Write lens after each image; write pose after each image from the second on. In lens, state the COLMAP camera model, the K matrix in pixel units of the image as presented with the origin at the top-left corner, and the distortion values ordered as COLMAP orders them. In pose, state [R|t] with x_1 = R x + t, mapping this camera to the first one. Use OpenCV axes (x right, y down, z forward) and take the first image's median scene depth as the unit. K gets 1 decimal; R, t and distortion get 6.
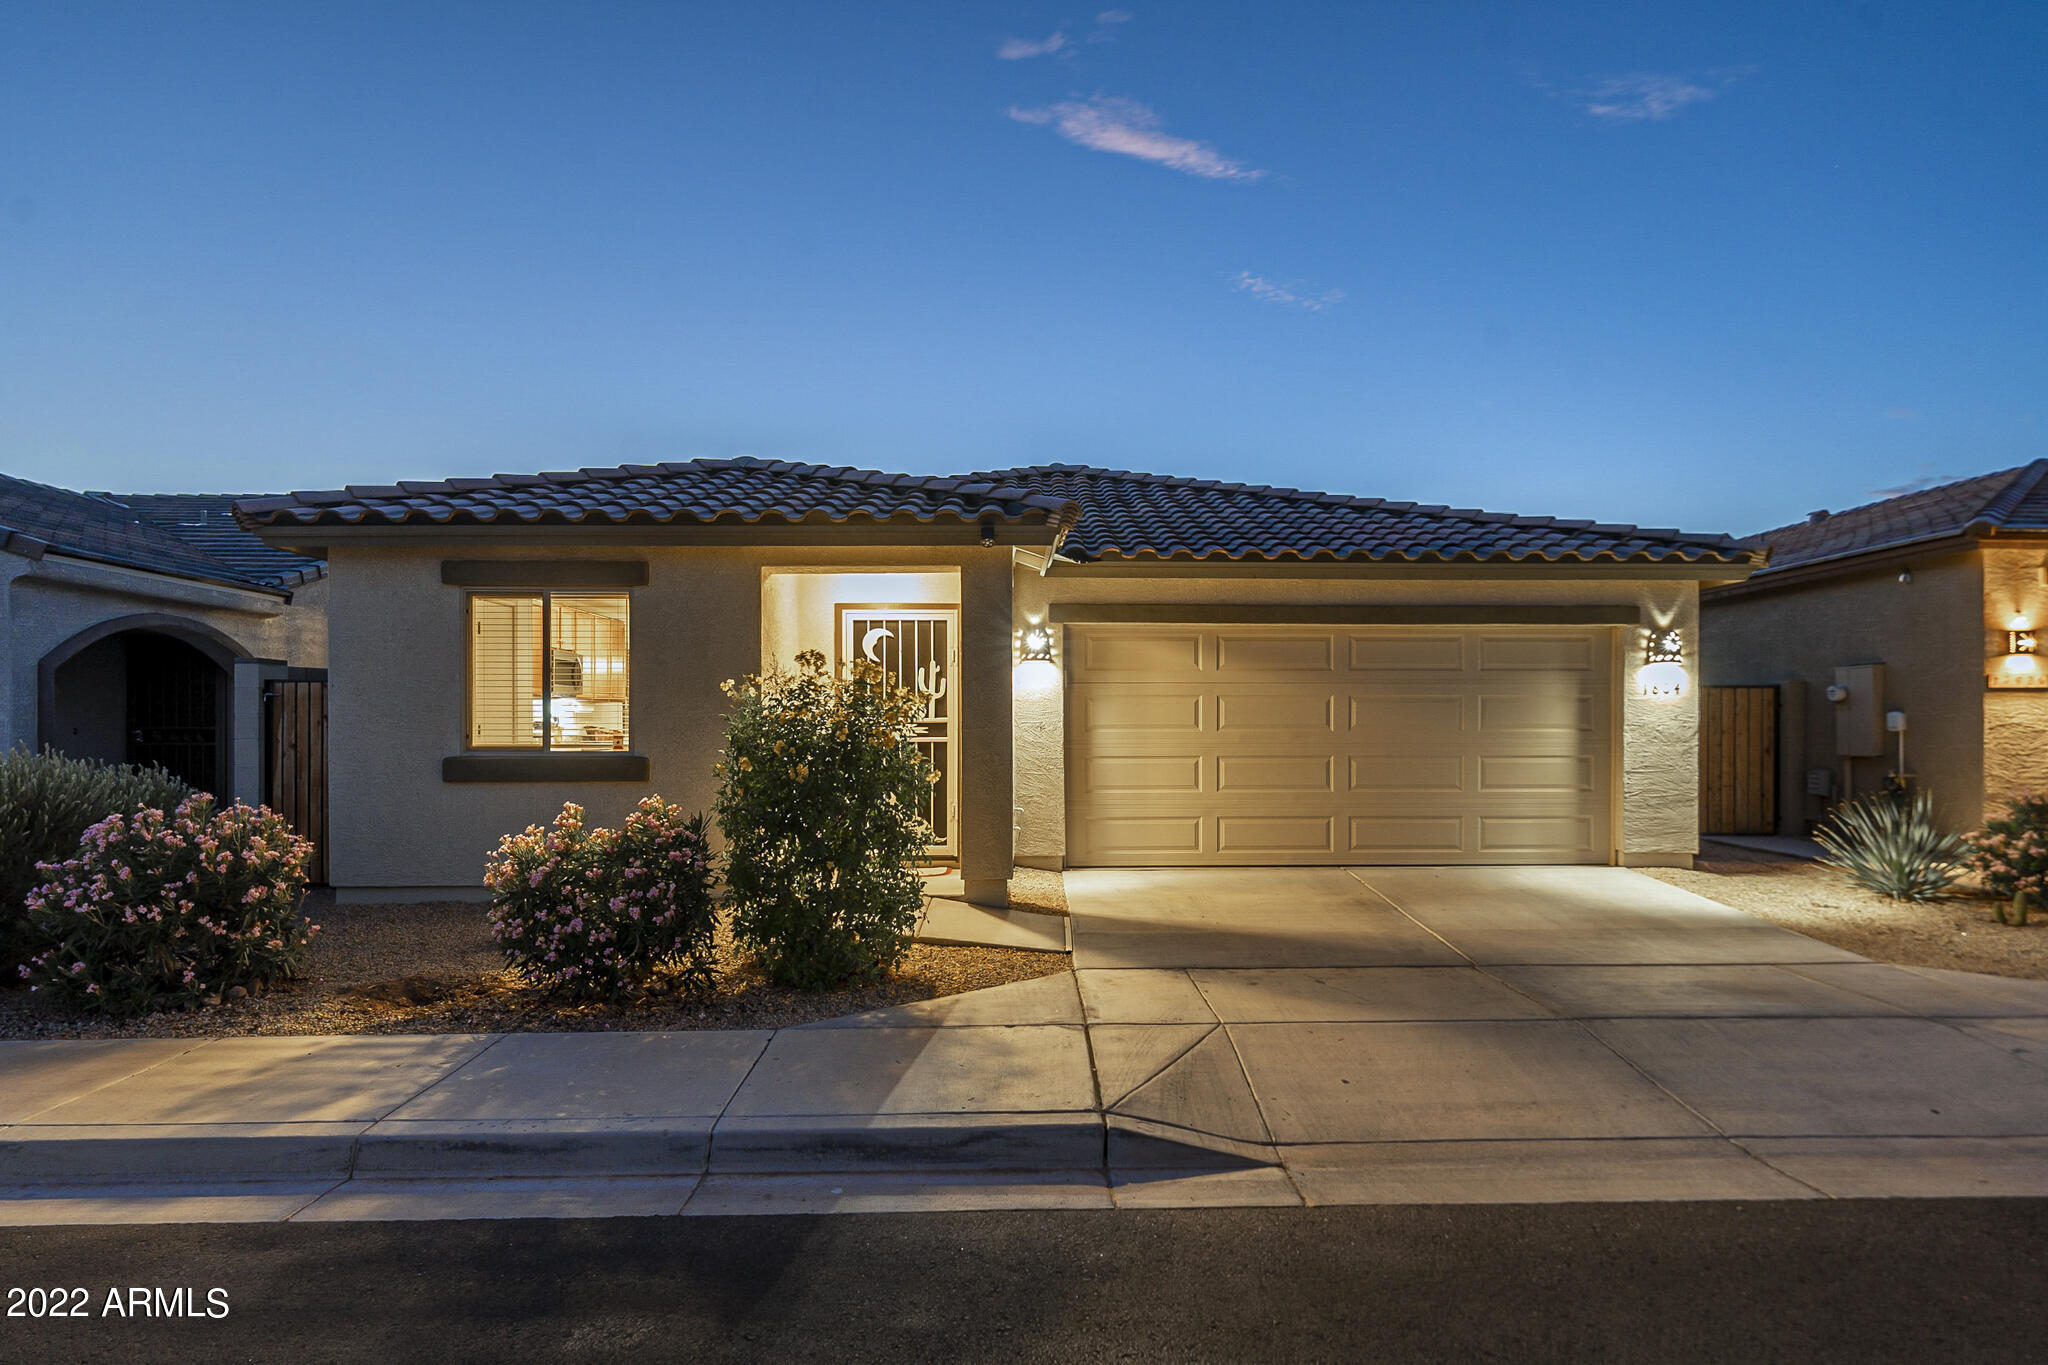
lens RADIAL K [[1184.3, 0, 1024.0], [0, 1184.3, 682.5], [0, 0, 1]] dist [-0.000238, 0.000595]
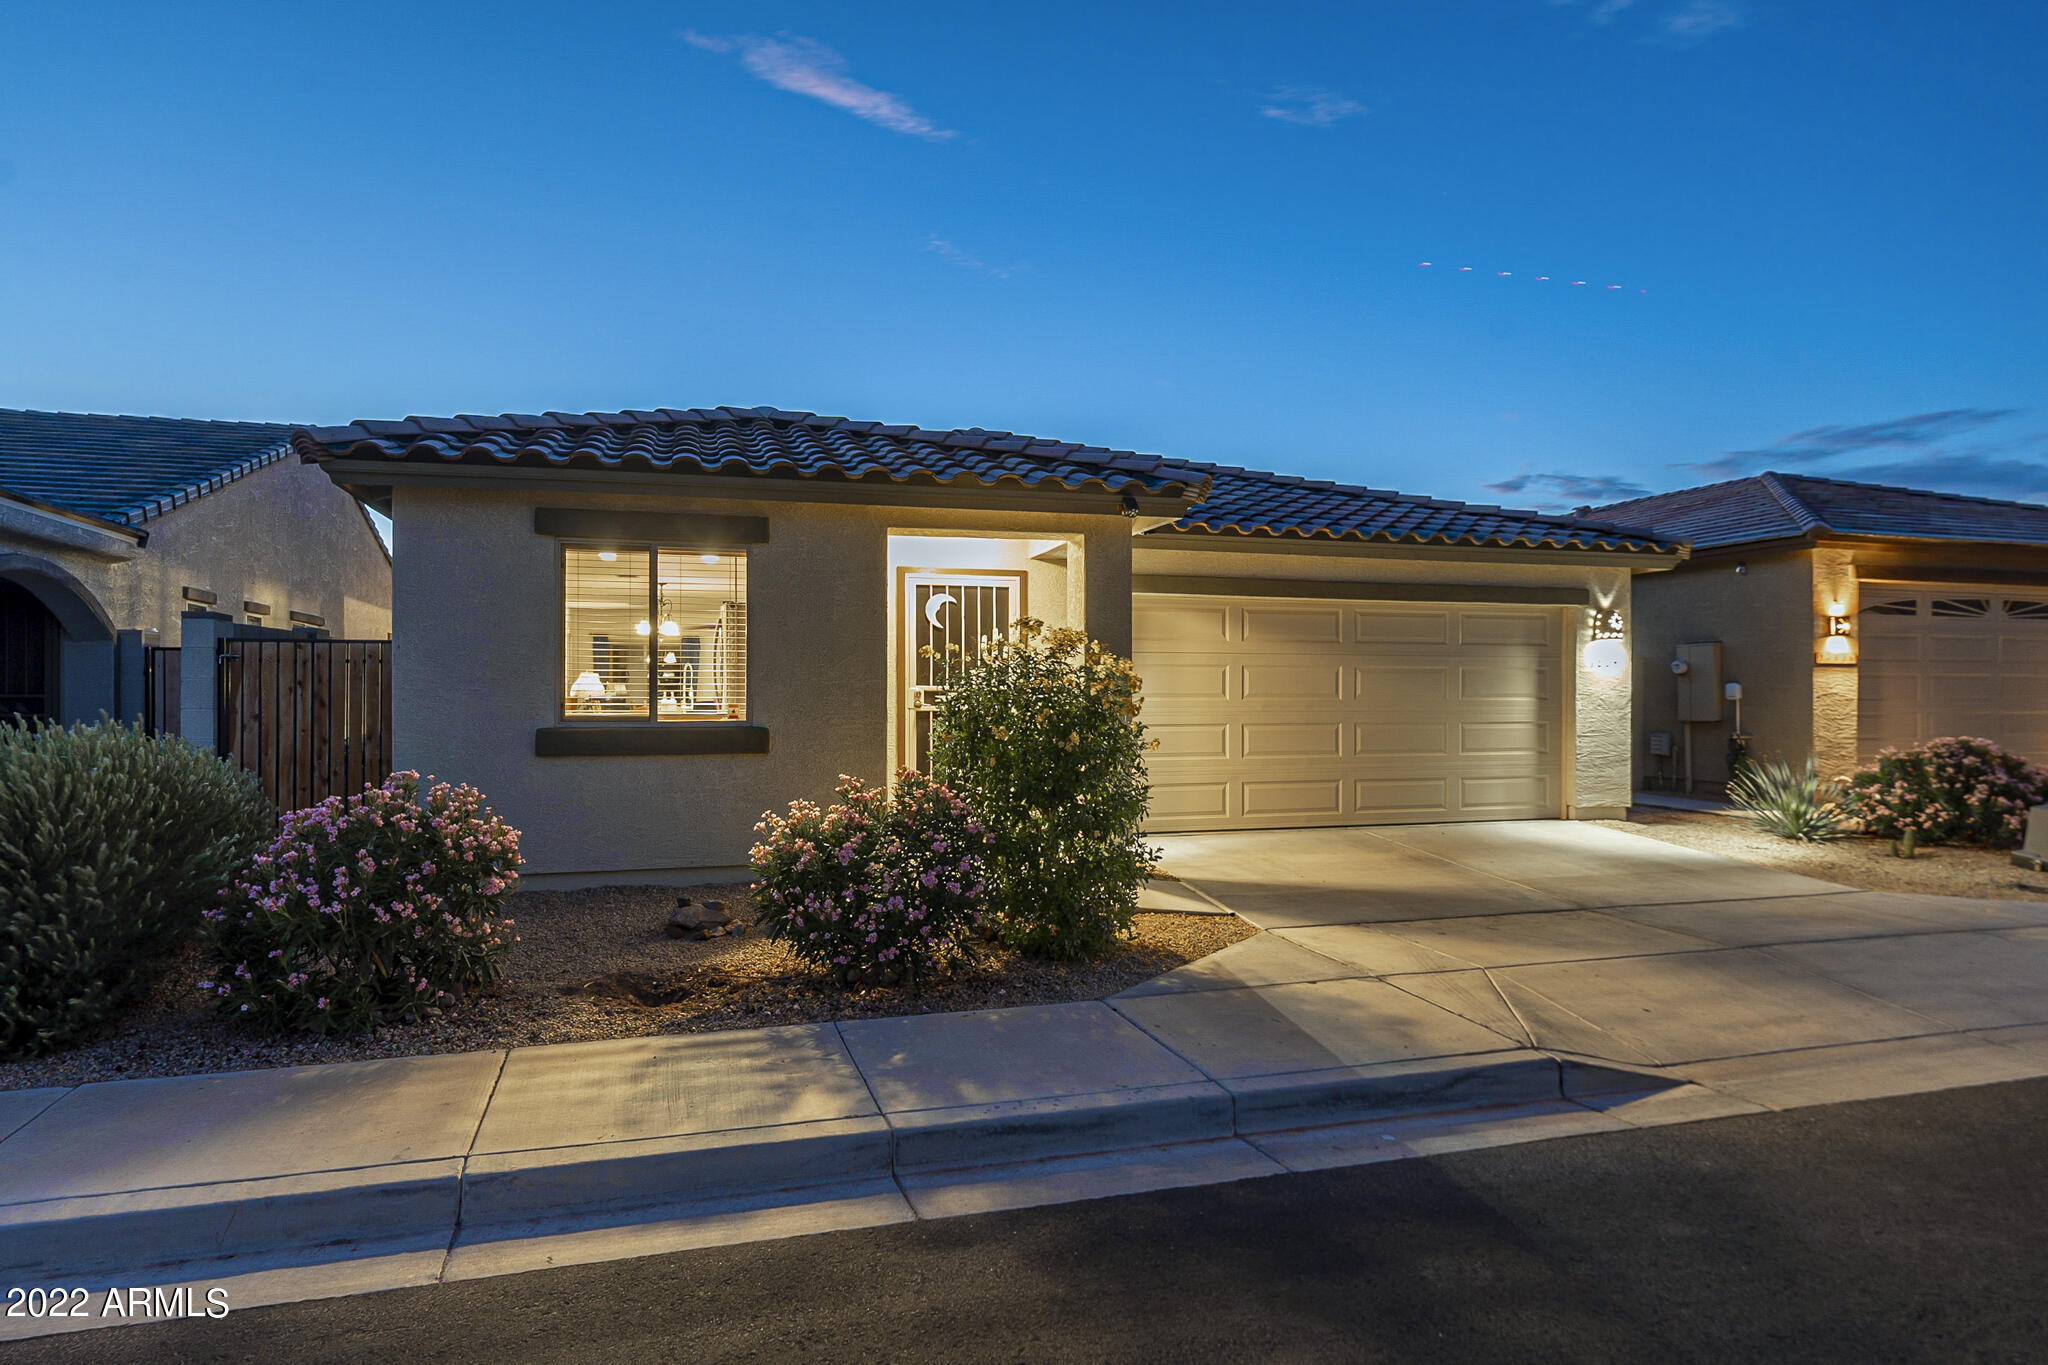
lens RADIAL K [[1215.9, 0, 1023.4], [0, 1215.9, 669.9], [0, 0, 1]] dist [-0.002545, 0.000288]
pose [[0.966102, 0.006404, 0.258080, -0.358742], [-0.010667, 0.999829, 0.015122, 0.000993], [-0.257939, -0.017363, 0.966005, 0.023923]]
